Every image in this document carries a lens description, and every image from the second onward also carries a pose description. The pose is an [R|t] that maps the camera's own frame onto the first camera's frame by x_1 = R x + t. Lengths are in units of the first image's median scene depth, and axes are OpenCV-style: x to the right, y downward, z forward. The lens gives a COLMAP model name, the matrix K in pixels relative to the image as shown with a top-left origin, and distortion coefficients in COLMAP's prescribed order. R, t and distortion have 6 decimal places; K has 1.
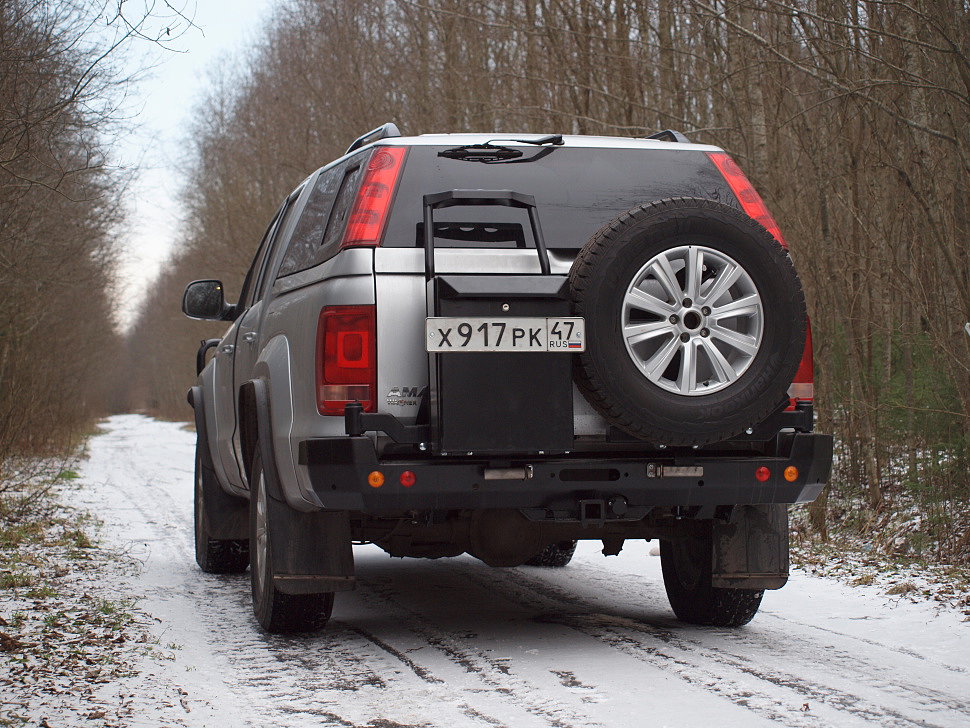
lens RADIAL K [[2215.9, 0, 485.0], [0, 2215.9, 364.0], [0, 0, 1]] dist [-0.256347, -0.305502]
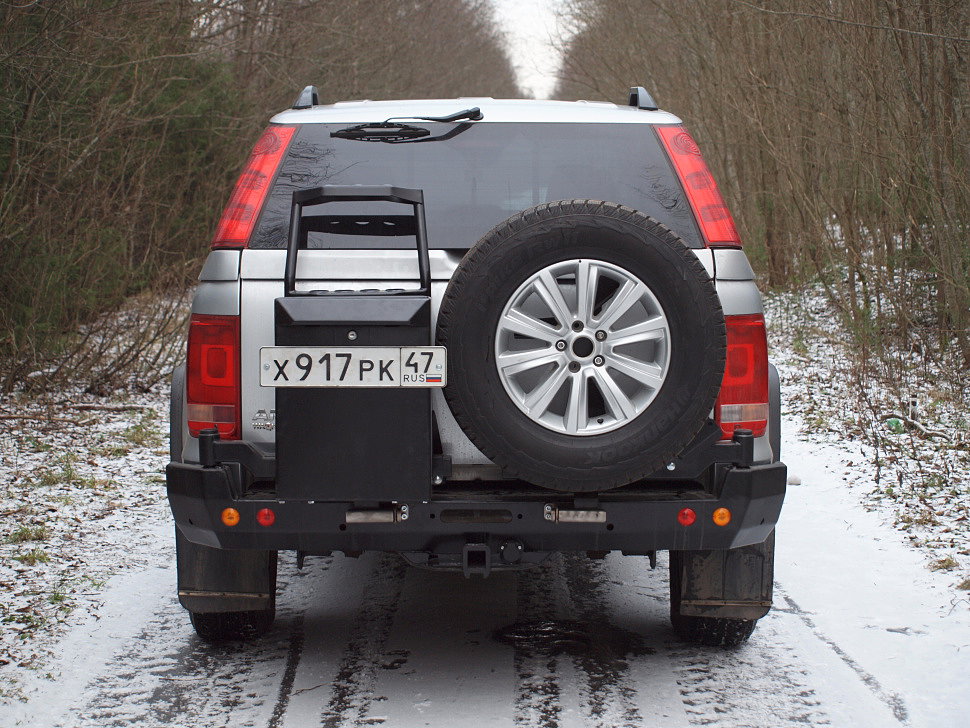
lens RADIAL K [[2215.9, 0, 485.0], [0, 2215.9, 364.0], [0, 0, 1]] dist [-0.256347, -0.305502]
pose [[0.981931, 0.022448, -0.187903, 0.216621], [-0.002852, 0.994582, 0.103916, -0.101464], [0.189217, -0.101503, 0.976675, 0.161080]]
